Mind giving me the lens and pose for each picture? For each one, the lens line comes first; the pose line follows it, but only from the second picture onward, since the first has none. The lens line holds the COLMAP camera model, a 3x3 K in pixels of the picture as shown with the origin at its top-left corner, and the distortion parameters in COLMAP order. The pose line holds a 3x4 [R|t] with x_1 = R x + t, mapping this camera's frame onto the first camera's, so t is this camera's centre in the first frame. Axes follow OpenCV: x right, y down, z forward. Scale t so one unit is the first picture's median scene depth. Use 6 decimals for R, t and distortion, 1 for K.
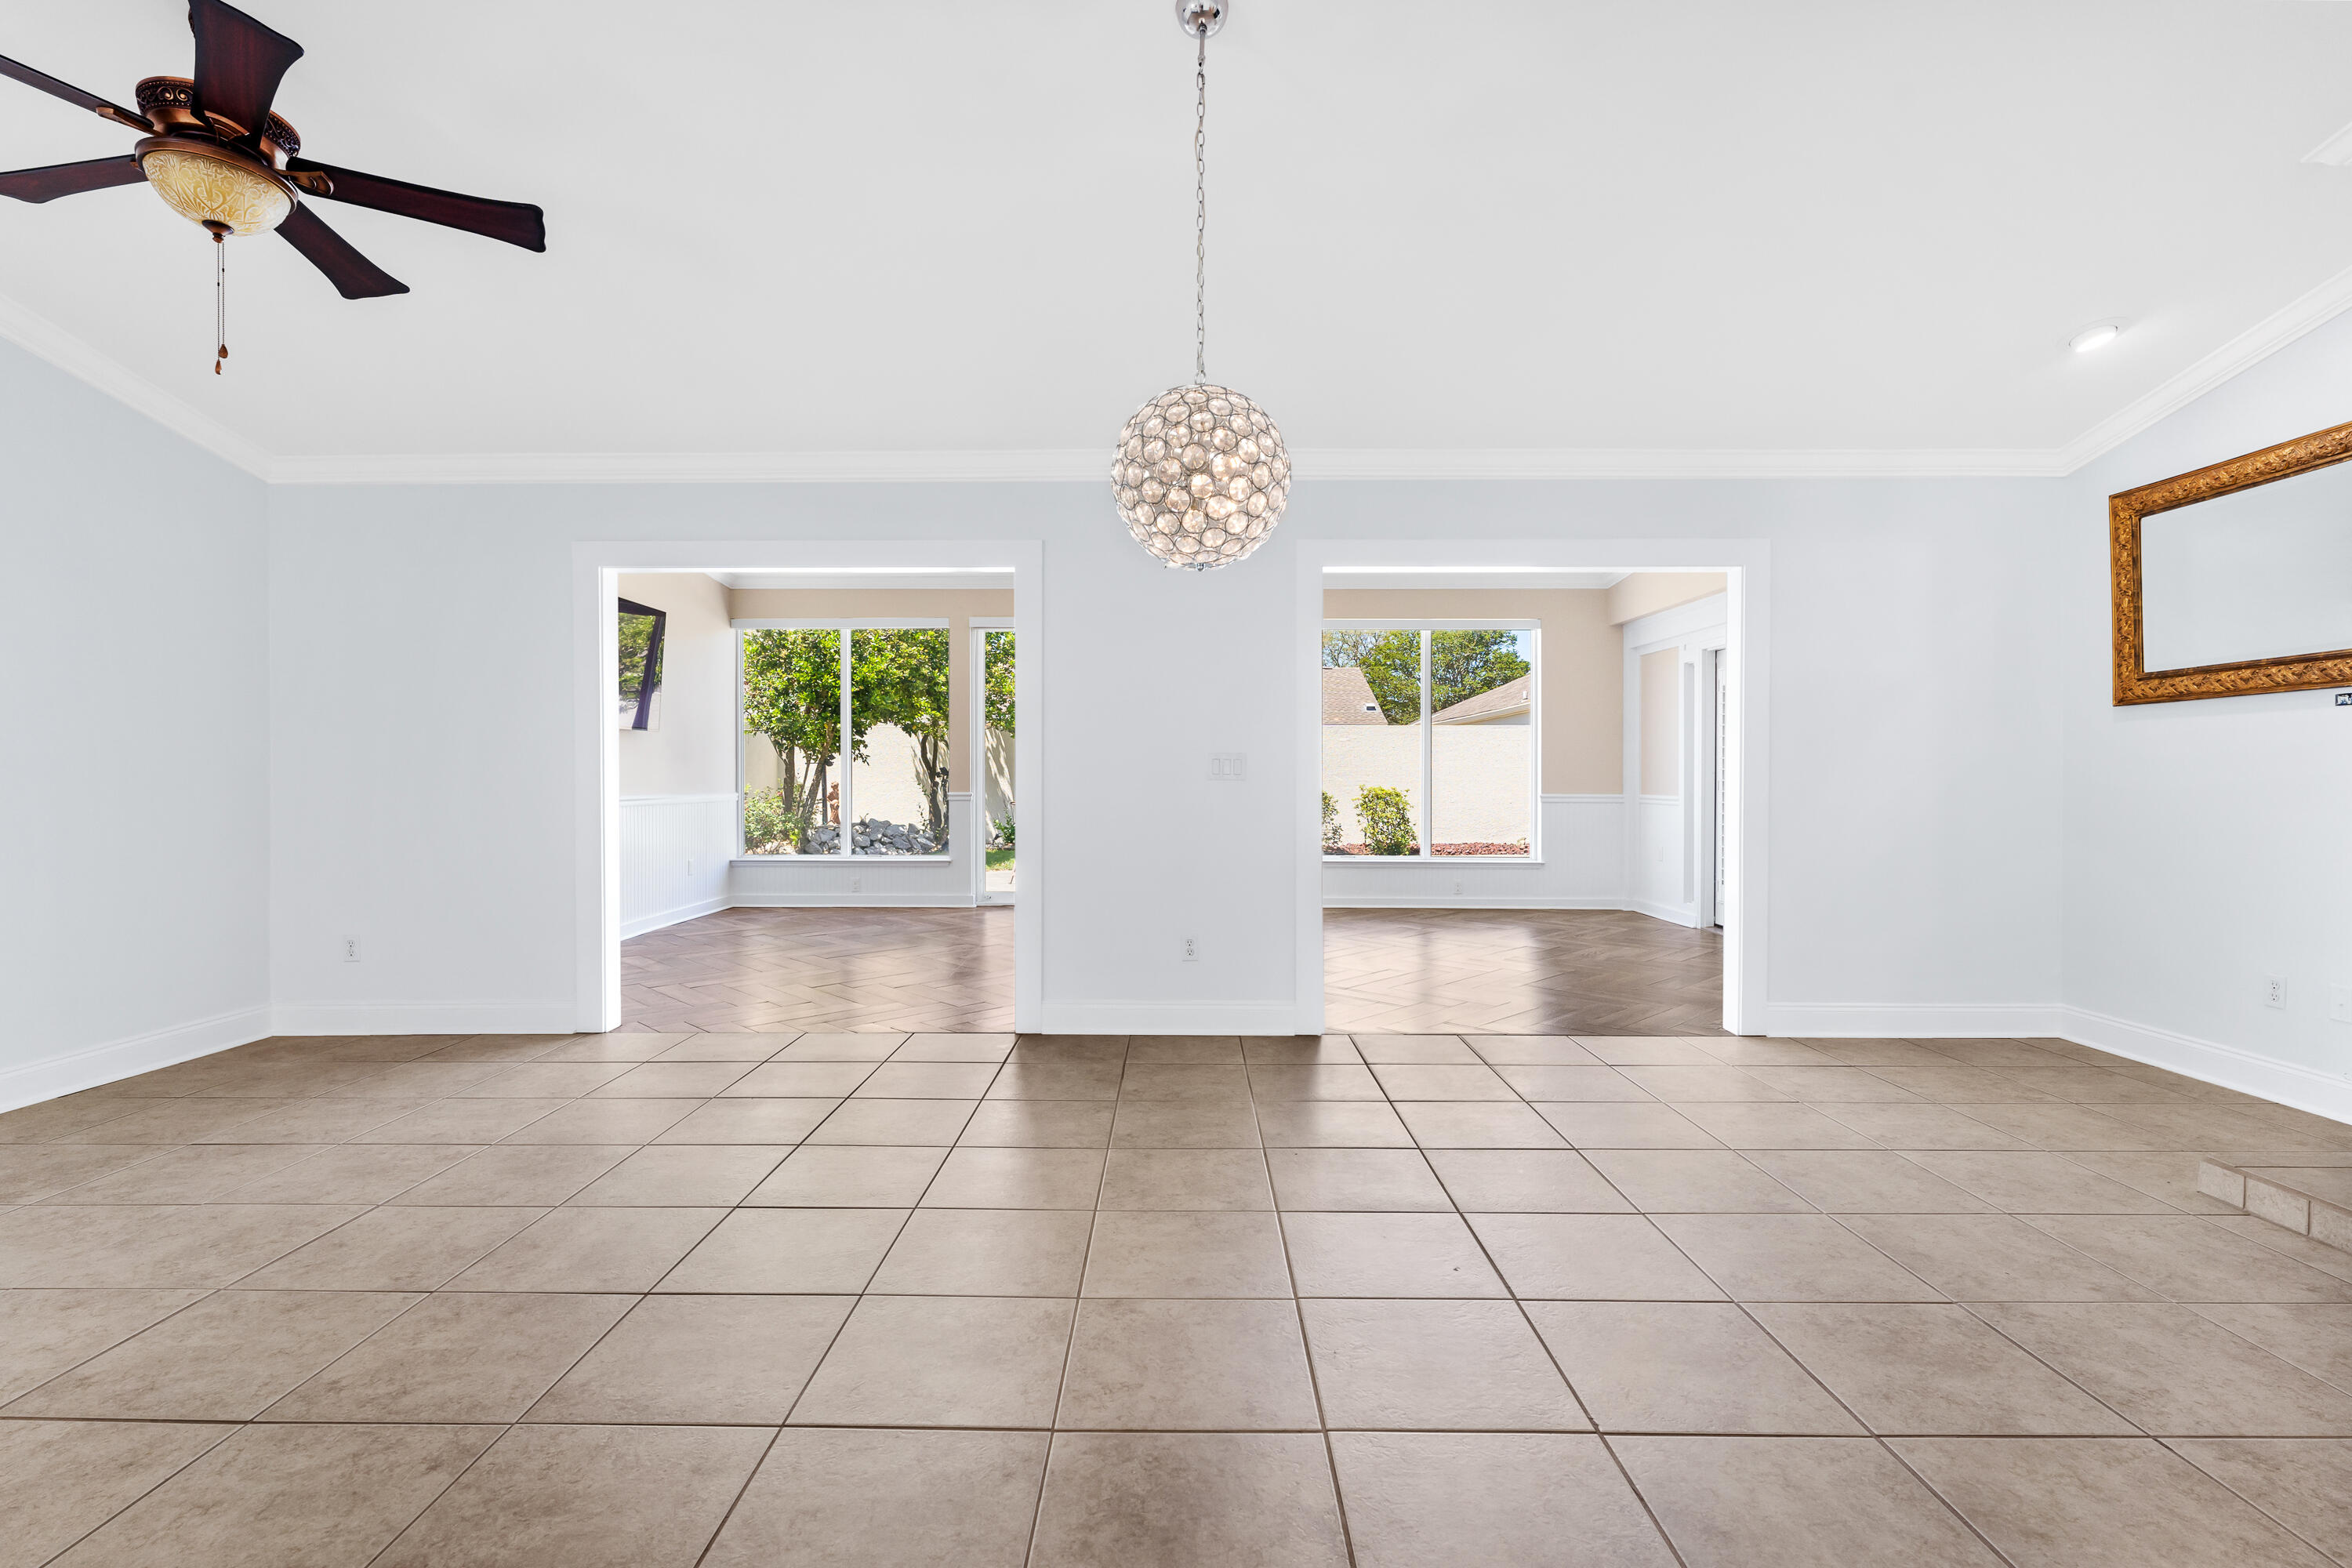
lens RADIAL K [[1095.0, 0, 1176.0], [0, 1095.0, 784.0], [0, 0, 1]] dist [-0.002941, 0.000113]
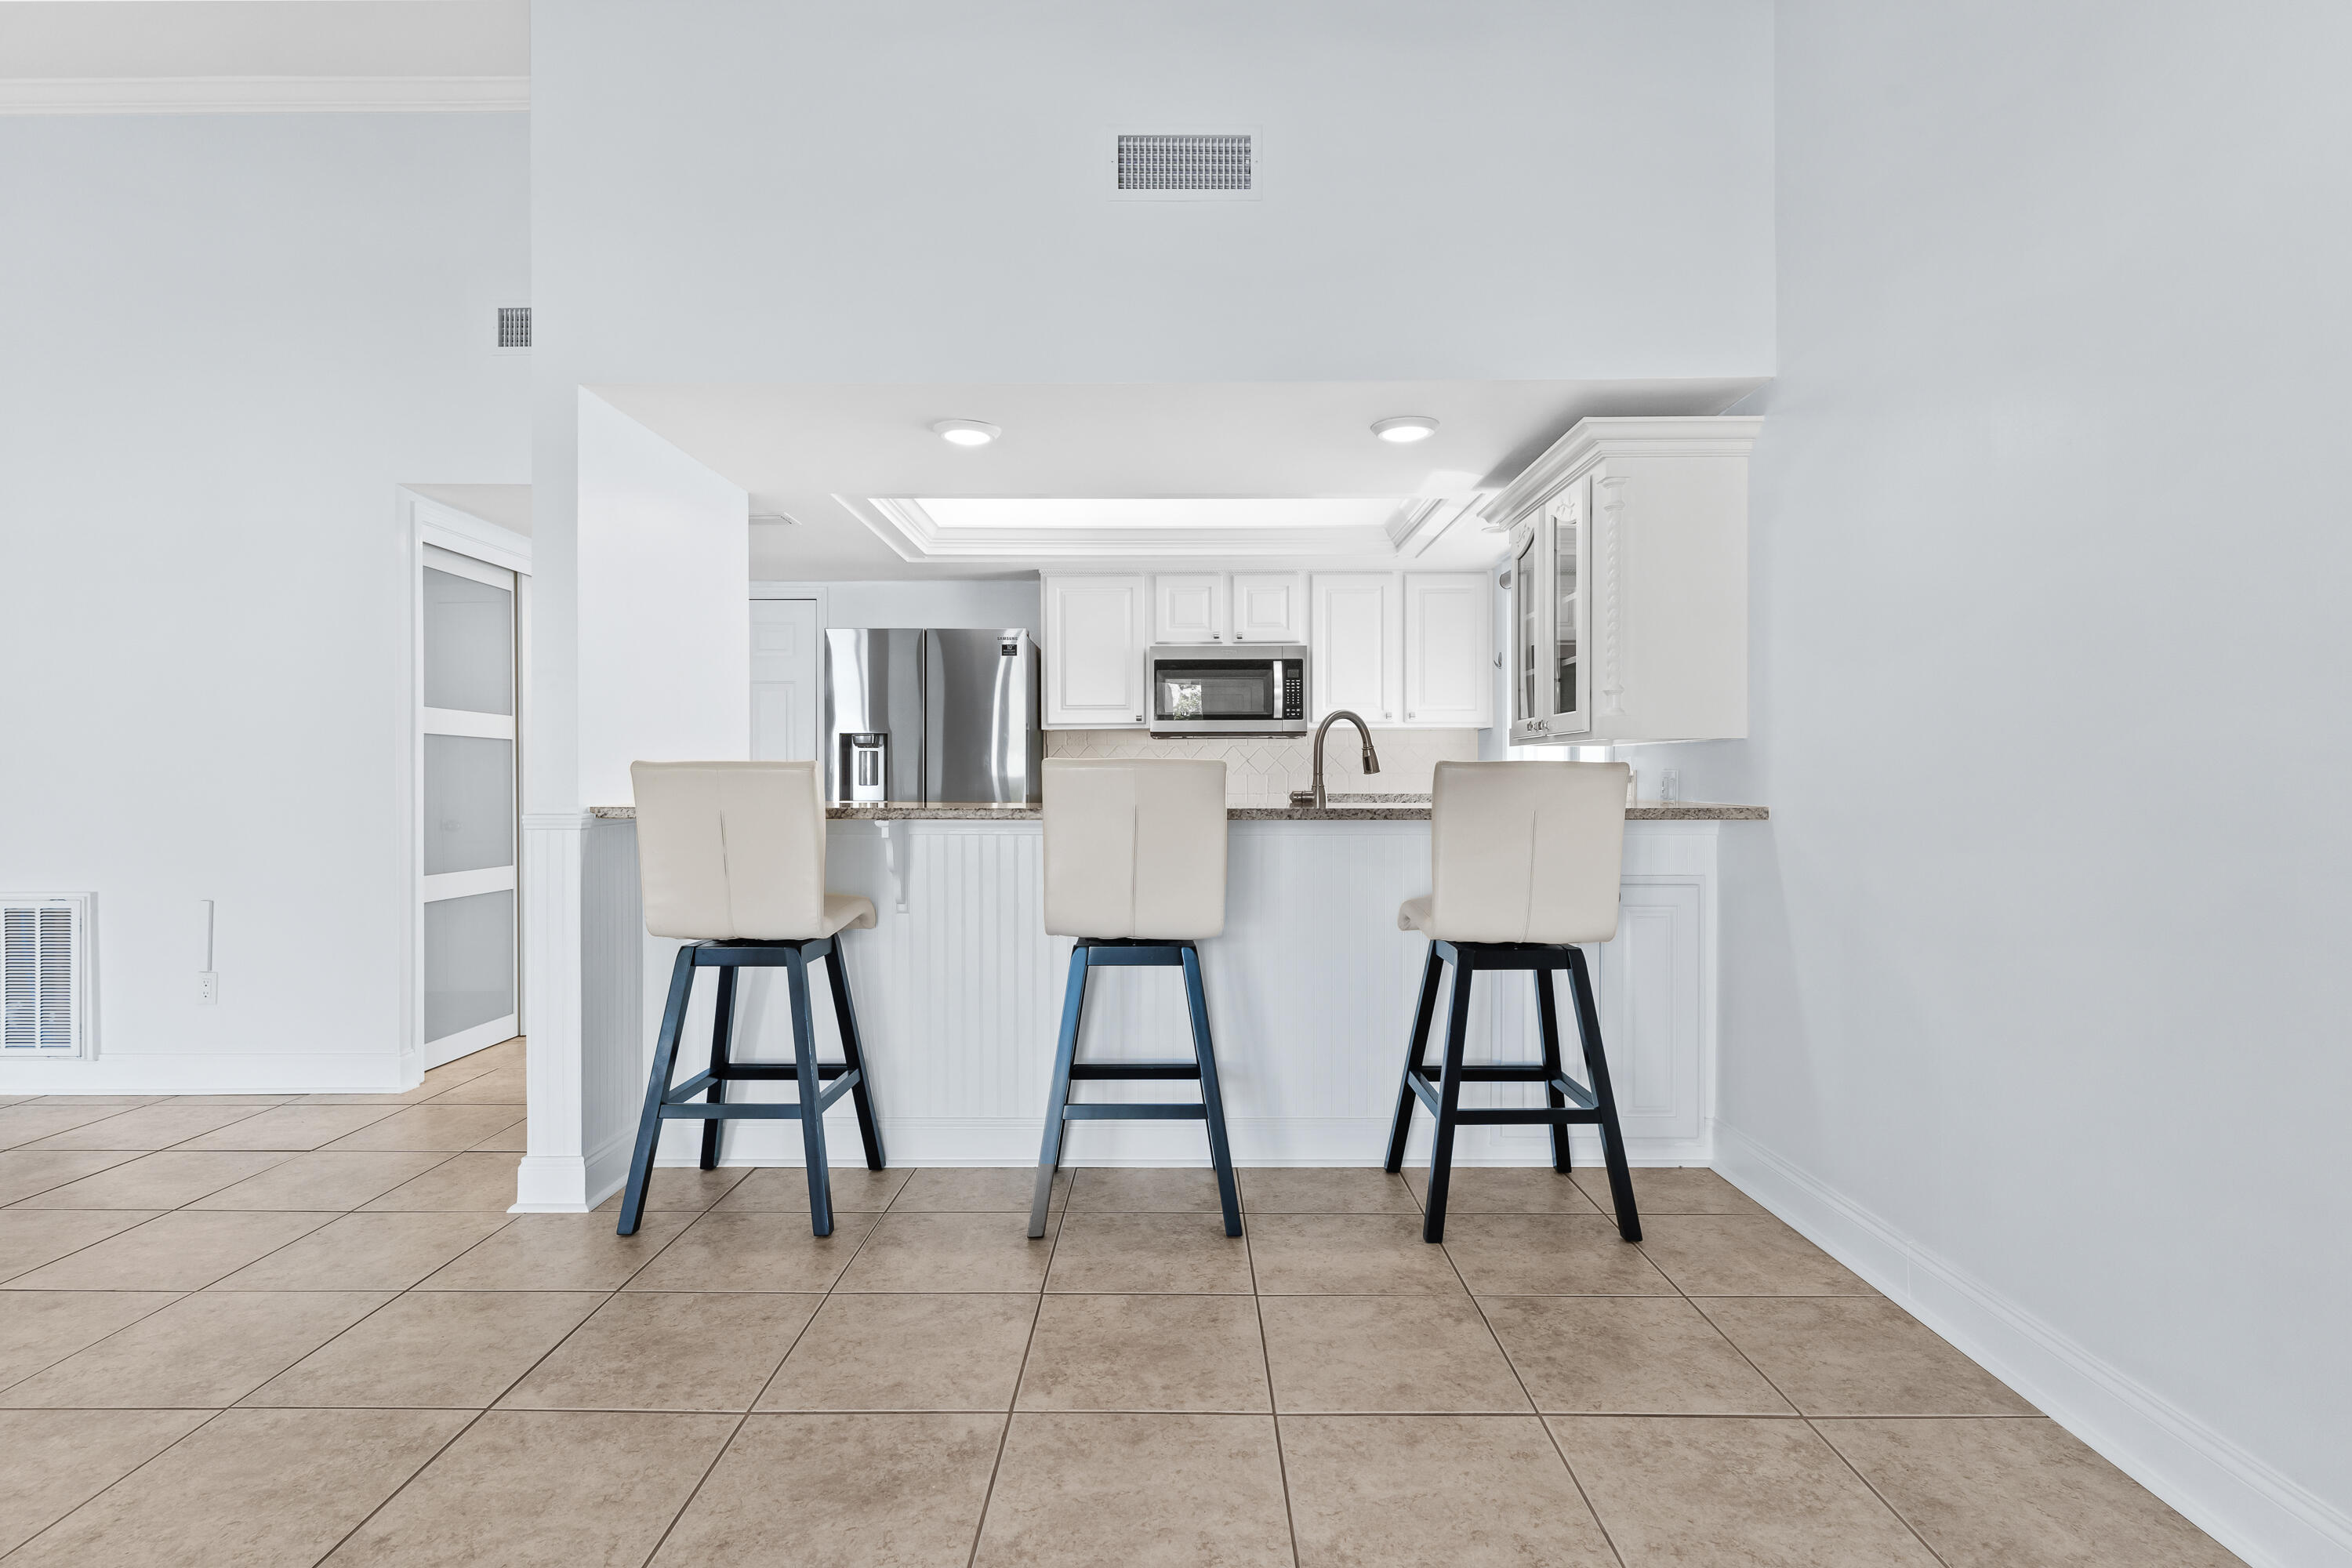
lens RADIAL K [[1143.8, 0, 1176.0], [0, 1143.8, 784.0], [0, 0, 1]] dist [-0.000314, -0.000023]
pose [[-0.999995, 0.000520, -0.003075, -0.721809], [0.000480, 0.999915, 0.013029, -0.009747], [0.003082, 0.013027, -0.999910, 1.049875]]
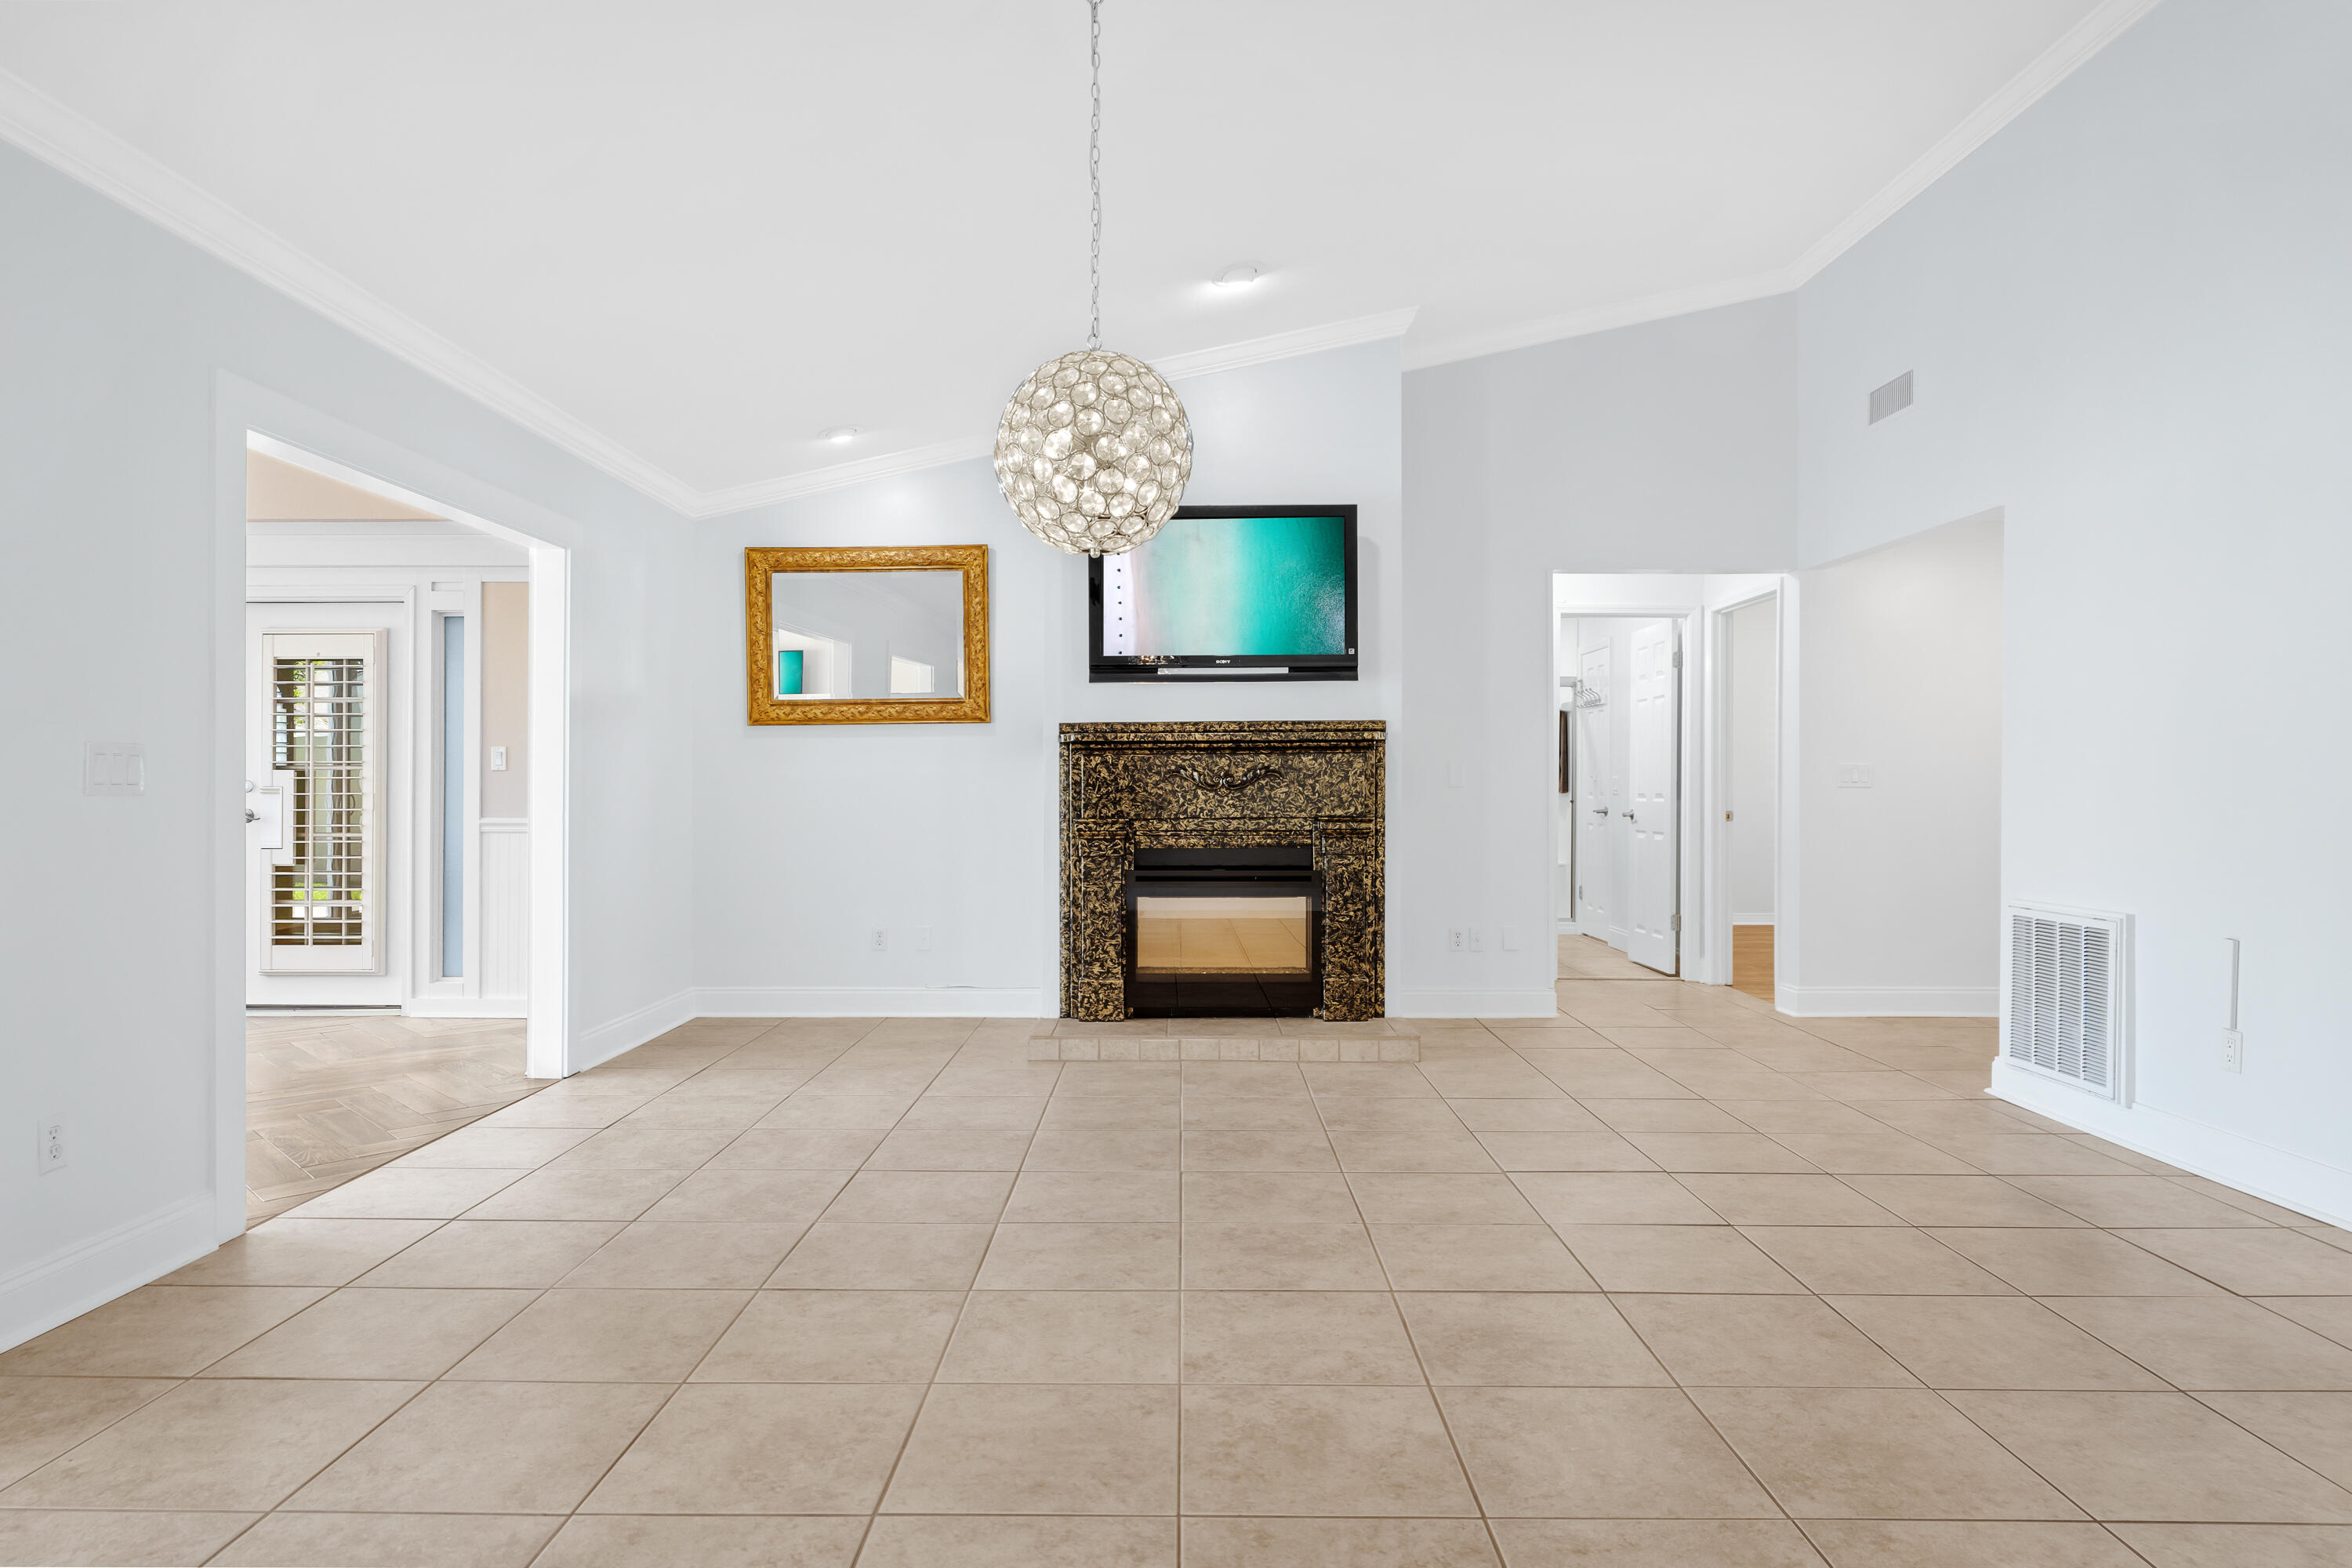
lens RADIAL K [[1378.4, 0, 1176.0], [0, 1378.4, 784.0], [0, 0, 1]] dist [0.002143, 0.000287]
pose [[-0.002619, -0.004033, 0.999988, -0.855734], [0.007463, 0.999964, 0.004052, -0.012836], [-0.999969, 0.007473, -0.002588, 0.715580]]
